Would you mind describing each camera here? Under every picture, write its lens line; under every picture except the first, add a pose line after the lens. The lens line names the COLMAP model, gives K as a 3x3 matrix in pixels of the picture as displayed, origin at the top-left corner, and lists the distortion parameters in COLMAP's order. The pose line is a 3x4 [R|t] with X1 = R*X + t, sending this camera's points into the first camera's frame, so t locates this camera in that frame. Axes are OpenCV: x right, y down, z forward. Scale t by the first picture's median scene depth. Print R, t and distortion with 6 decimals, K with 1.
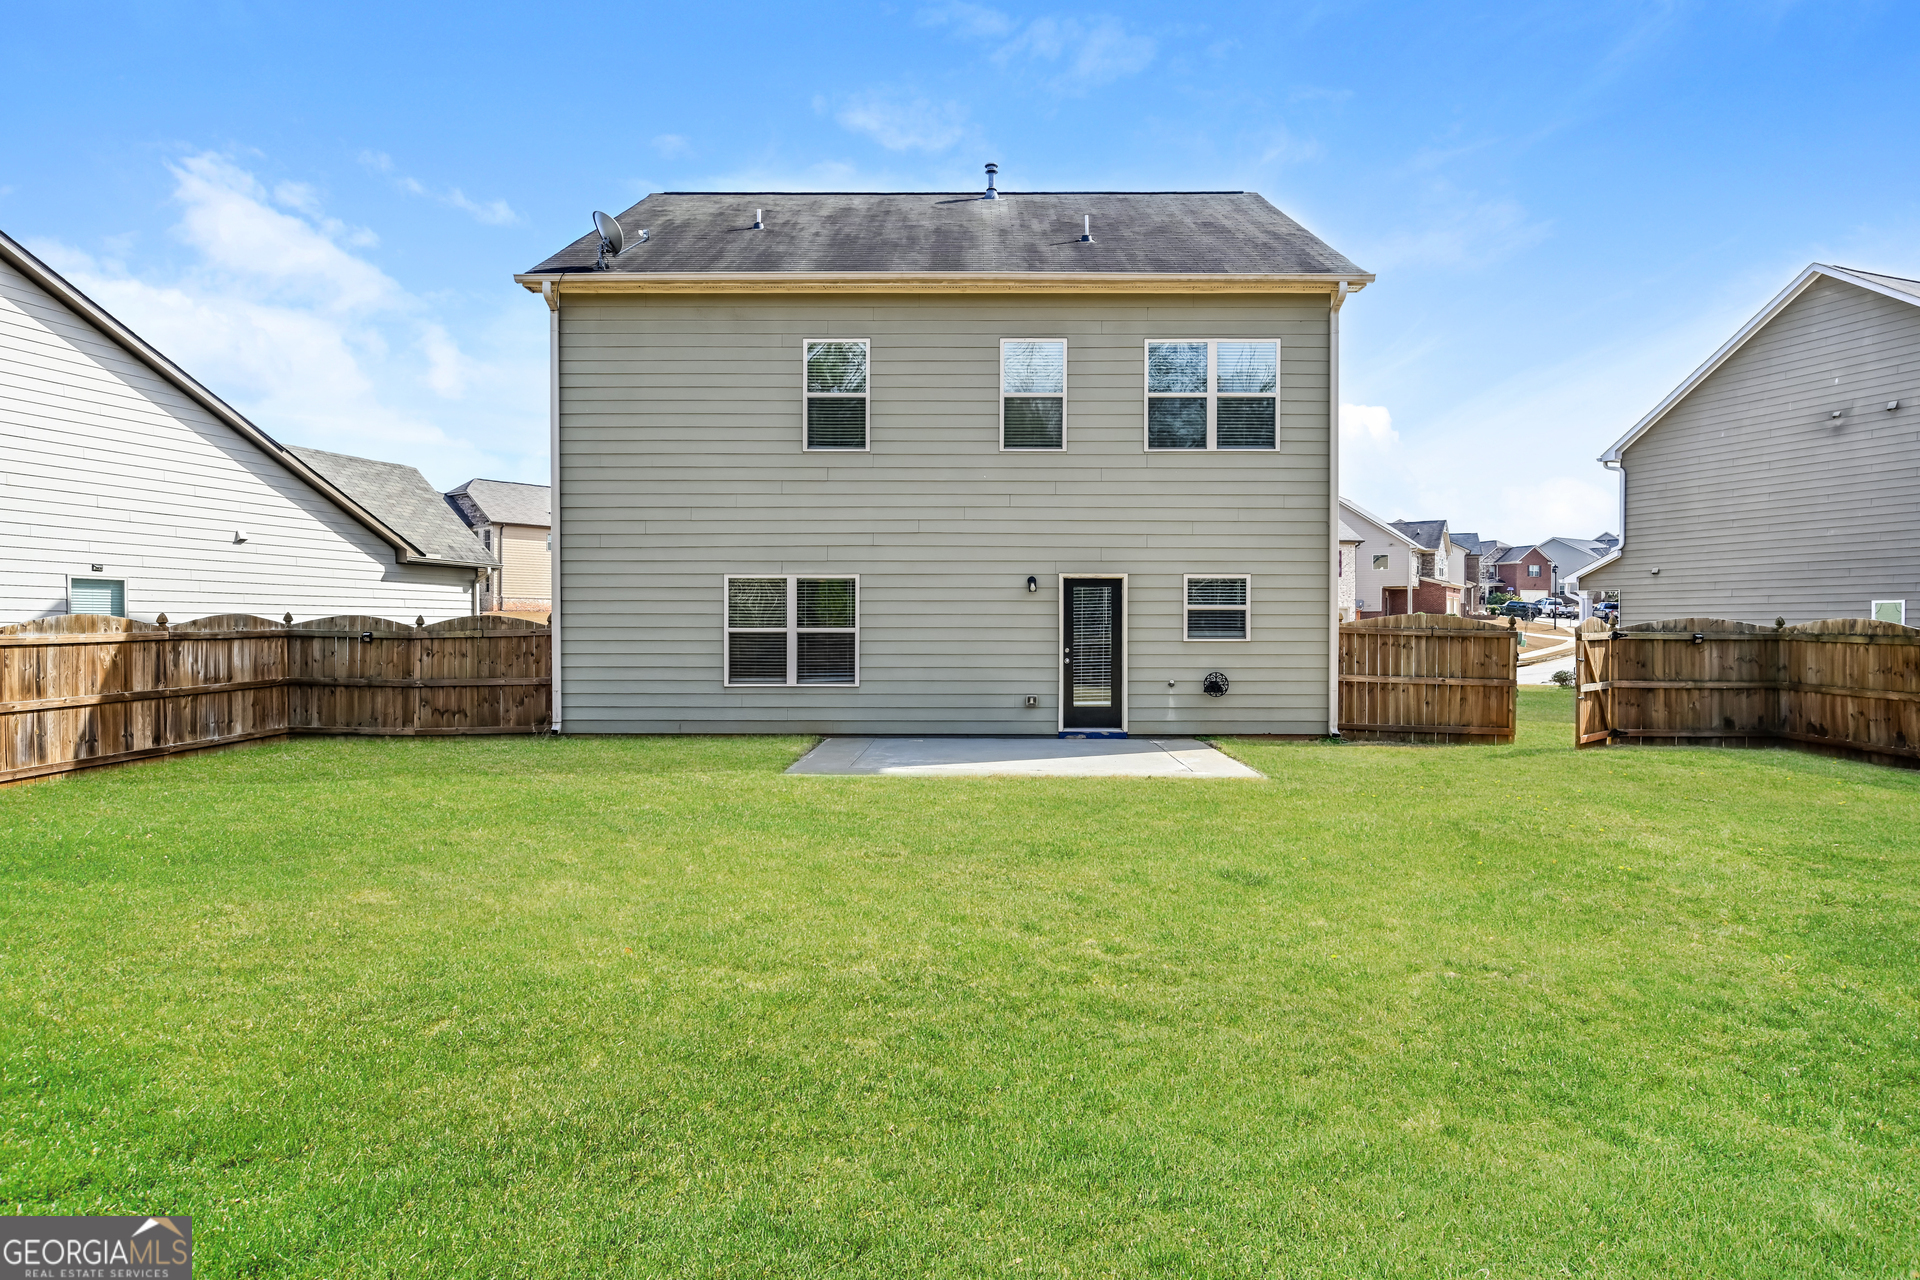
lens RADIAL K [[1079.1, 0, 1001.8], [0, 1079.1, 627.8], [0, 0, 1]] dist [-0.006789, -0.000254]
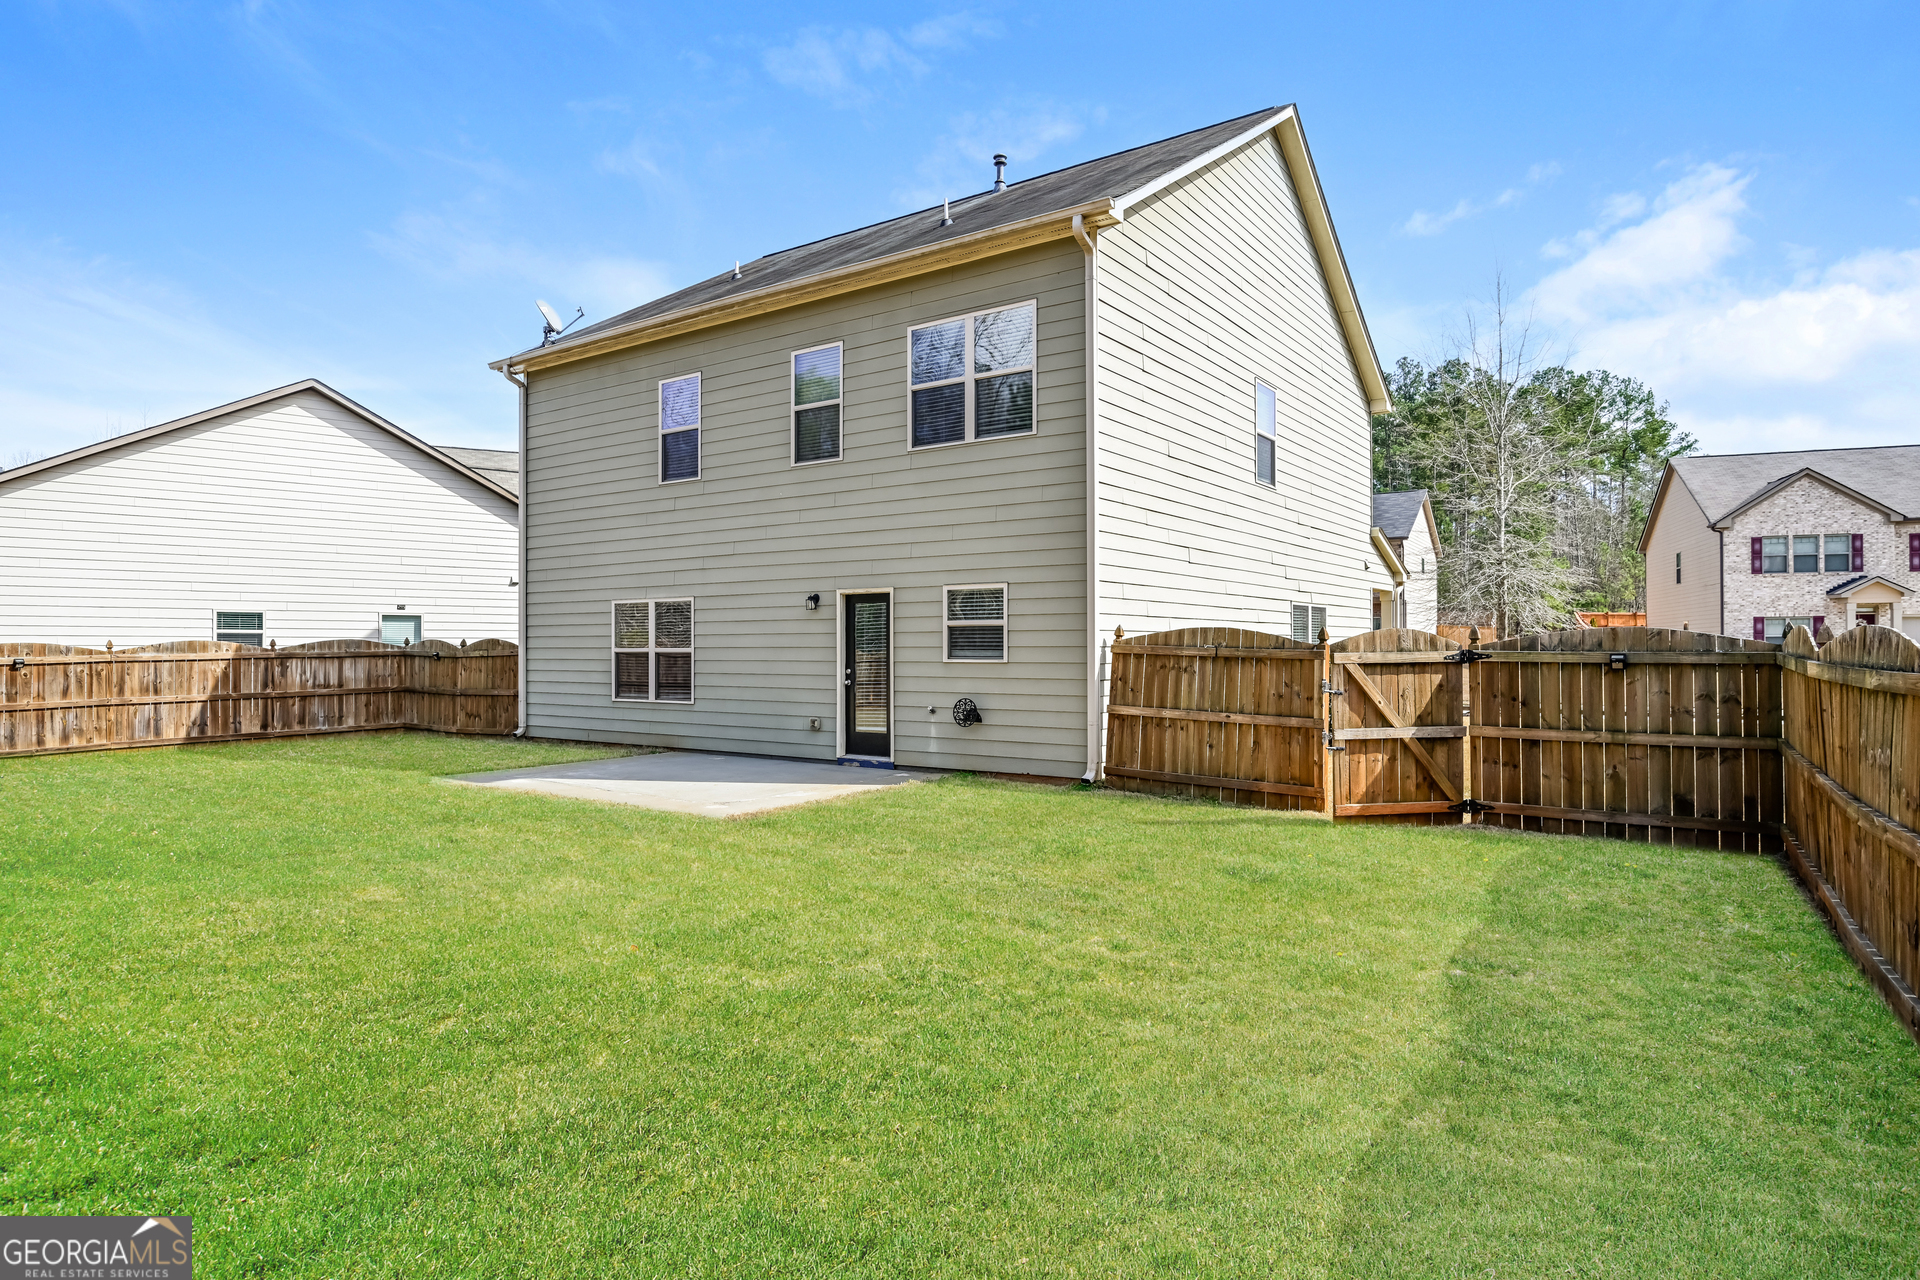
lens RADIAL K [[1079.1, 0, 967.0], [0, 1079.1, 635.0], [0, 0, 1]] dist [-0.006789, -0.000254]
pose [[0.822577, -0.009387, -0.568576, 0.683598], [0.003498, 0.999928, -0.011447, 0.000533], [0.568642, 0.007427, 0.822551, 0.287786]]
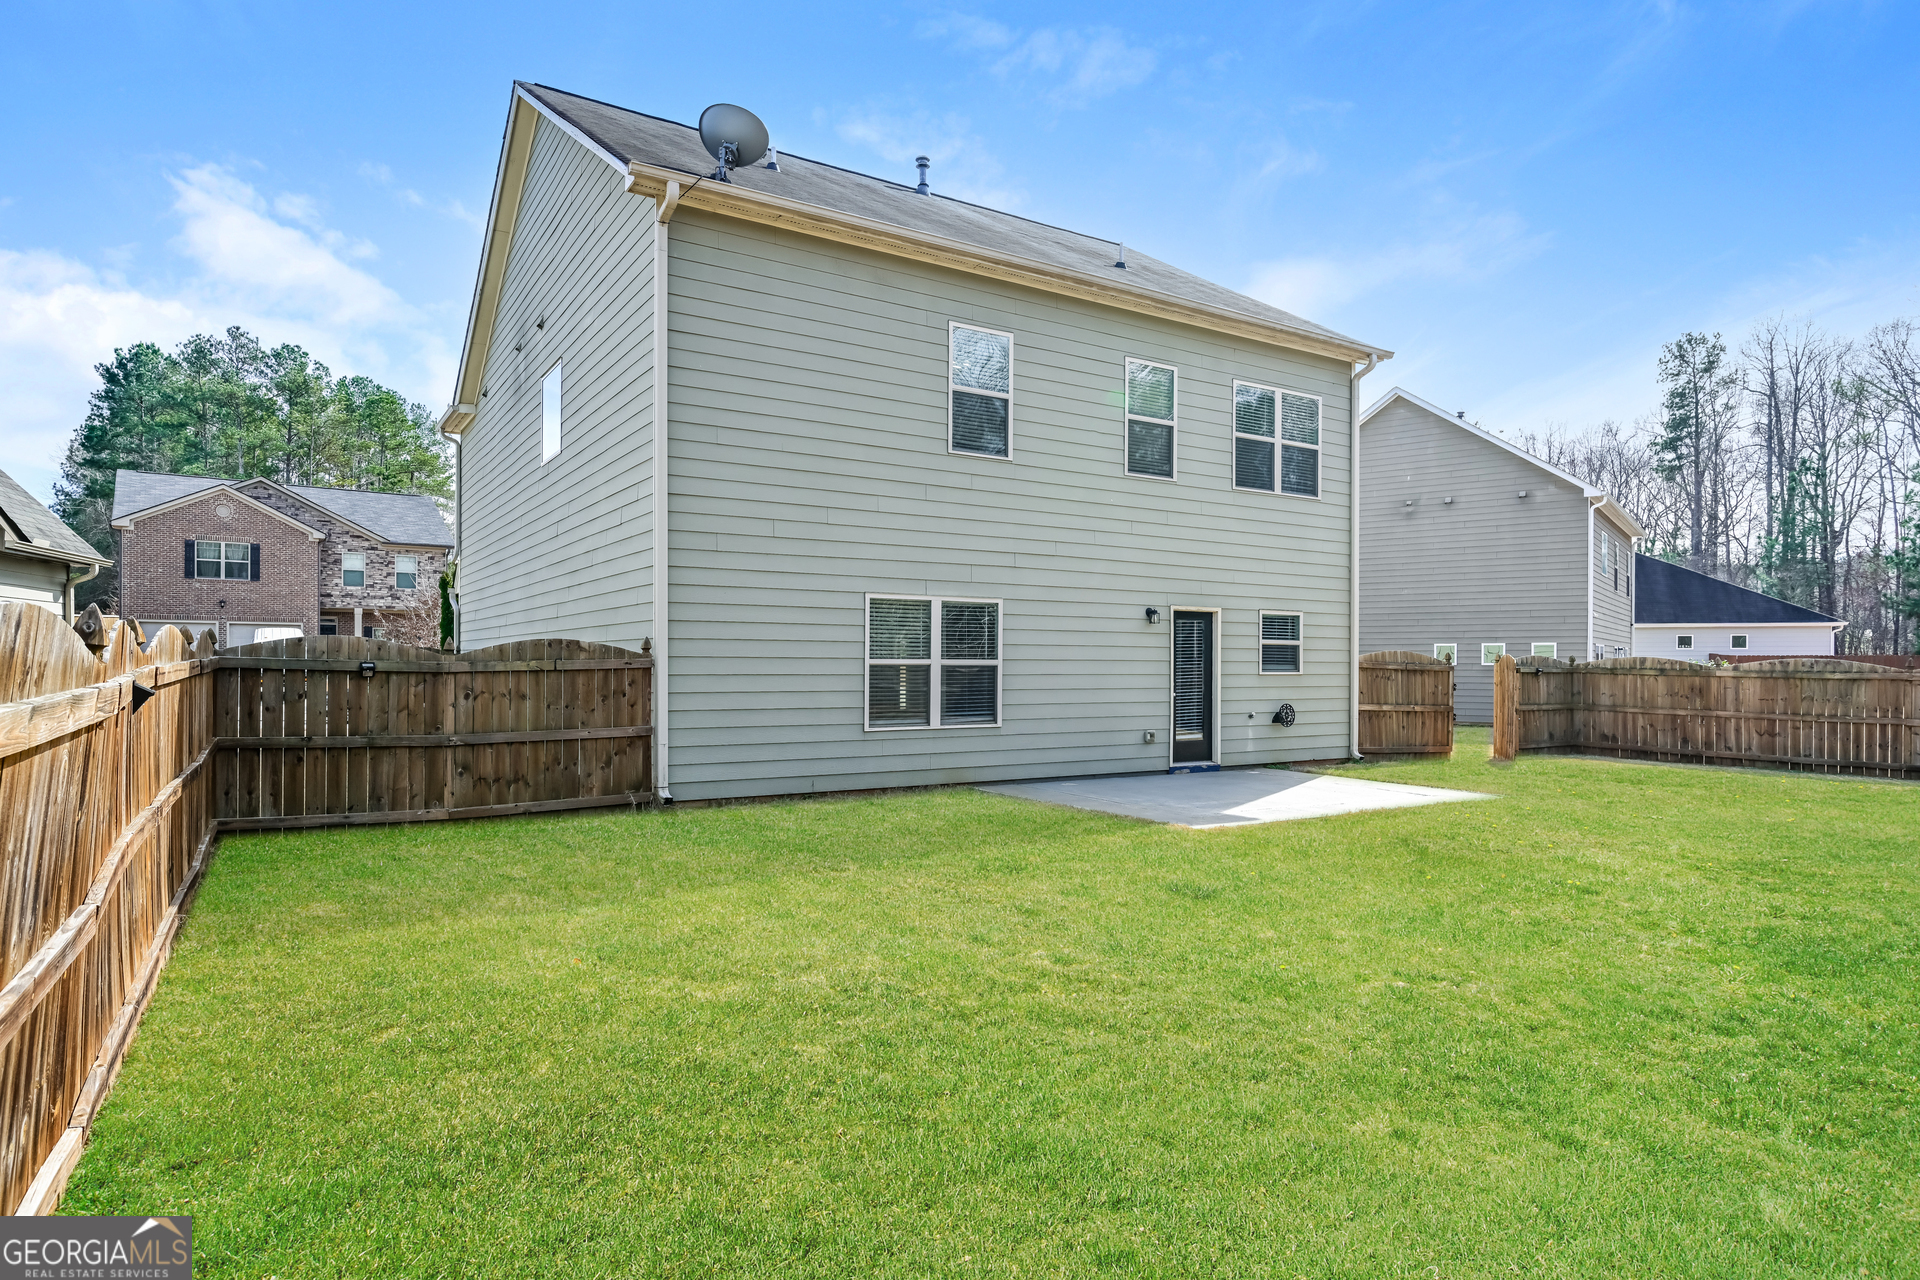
lens RADIAL K [[1079.1, 0, 961.9], [0, 1079.1, 654.7], [0, 0, 1]] dist [-0.006789, -0.000254]
pose [[0.843200, 0.008222, 0.537537, -0.632633], [-0.004390, 0.999955, -0.008408, 0.003465], [-0.537582, 0.004730, 0.843198, 0.276383]]
